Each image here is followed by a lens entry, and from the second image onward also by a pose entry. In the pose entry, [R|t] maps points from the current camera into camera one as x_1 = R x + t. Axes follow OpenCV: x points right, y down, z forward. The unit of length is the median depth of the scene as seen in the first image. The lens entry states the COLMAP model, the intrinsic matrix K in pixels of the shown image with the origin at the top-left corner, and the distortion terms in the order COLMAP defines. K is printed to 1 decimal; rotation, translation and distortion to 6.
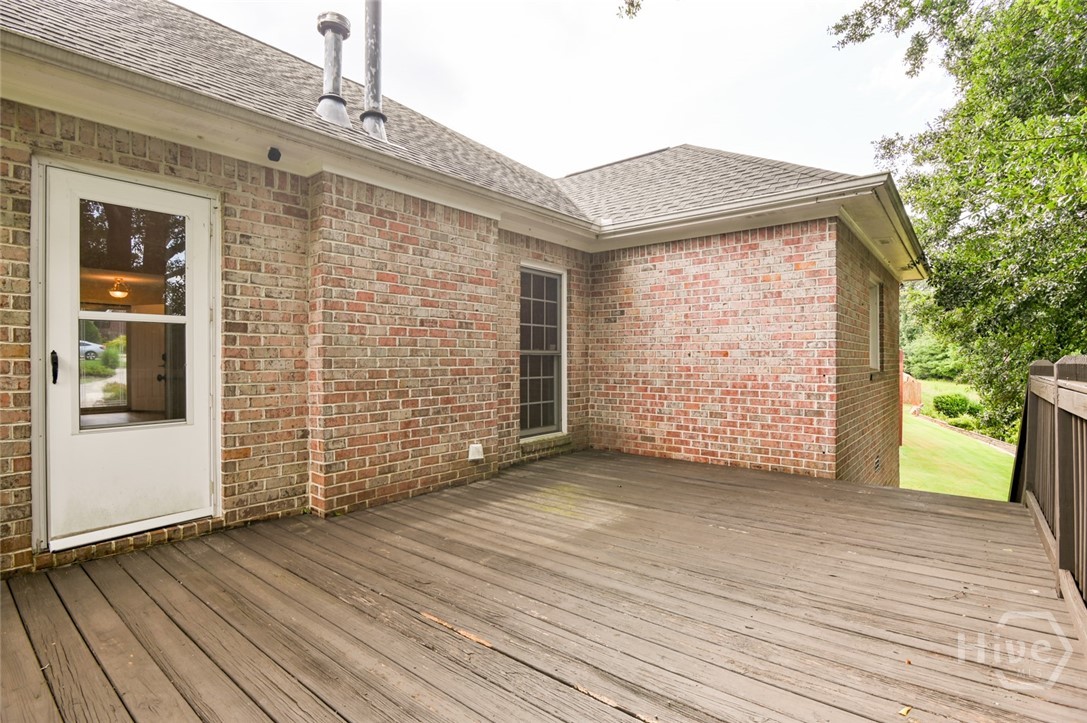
lens RADIAL K [[532.1, 0, 543.5], [0, 532.1, 361.5], [0, 0, 1]] dist [-0.019081, -0.000982]
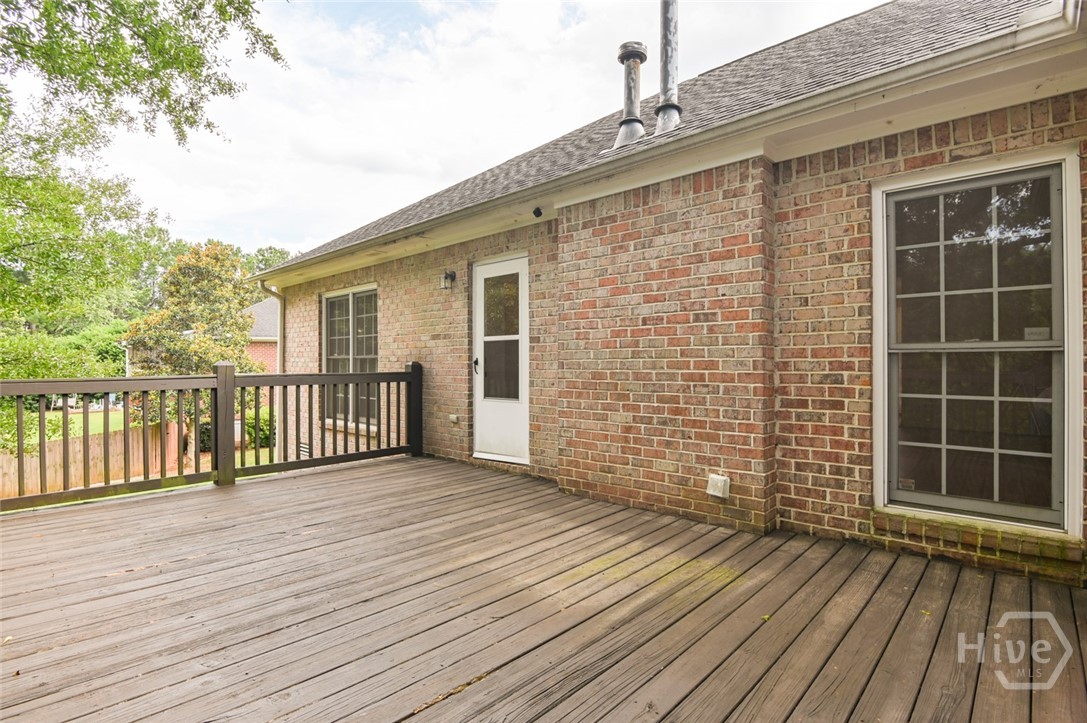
lens RADIAL K [[532.1, 0, 543.5], [0, 532.1, 361.5], [0, 0, 1]] dist [-0.019081, -0.000982]
pose [[-0.062592, -0.002344, -0.998036, 0.684514], [-0.002564, 0.999994, -0.002188, -0.001503], [0.998036, 0.002422, -0.062598, 0.872578]]
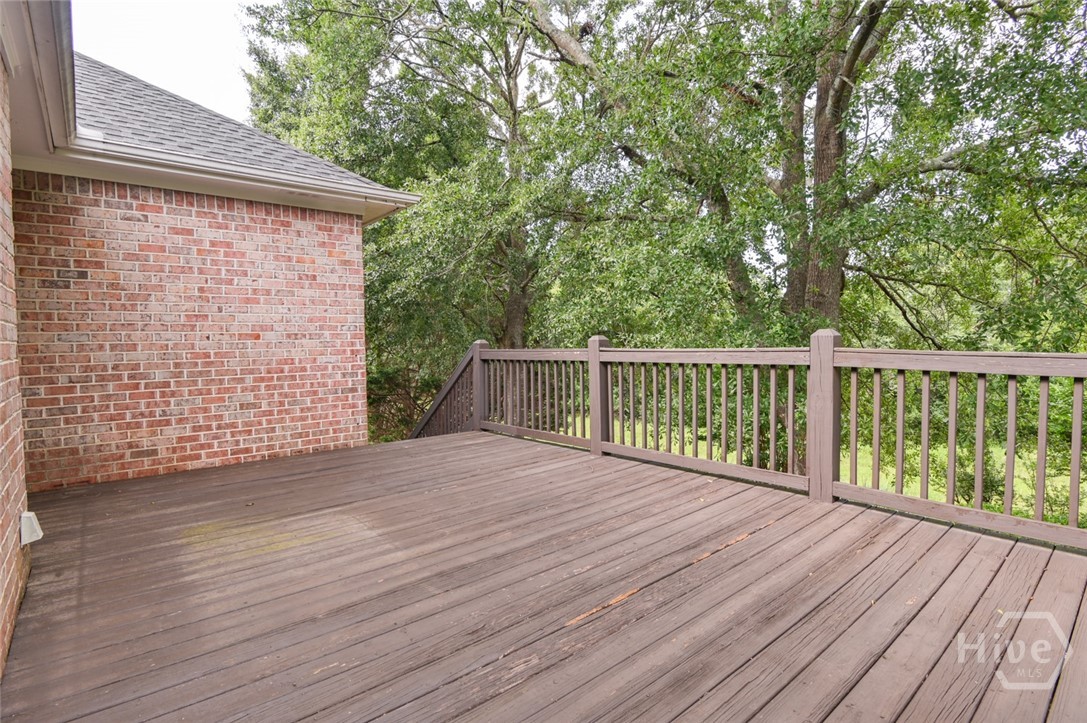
lens RADIAL K [[532.1, 0, 543.5], [0, 532.1, 361.5], [0, 0, 1]] dist [-0.019081, -0.000982]
pose [[0.177674, -0.043976, 0.983106, -0.568521], [0.018776, 0.998971, 0.041292, -0.000077], [-0.983910, 0.011122, 0.178317, 0.458433]]
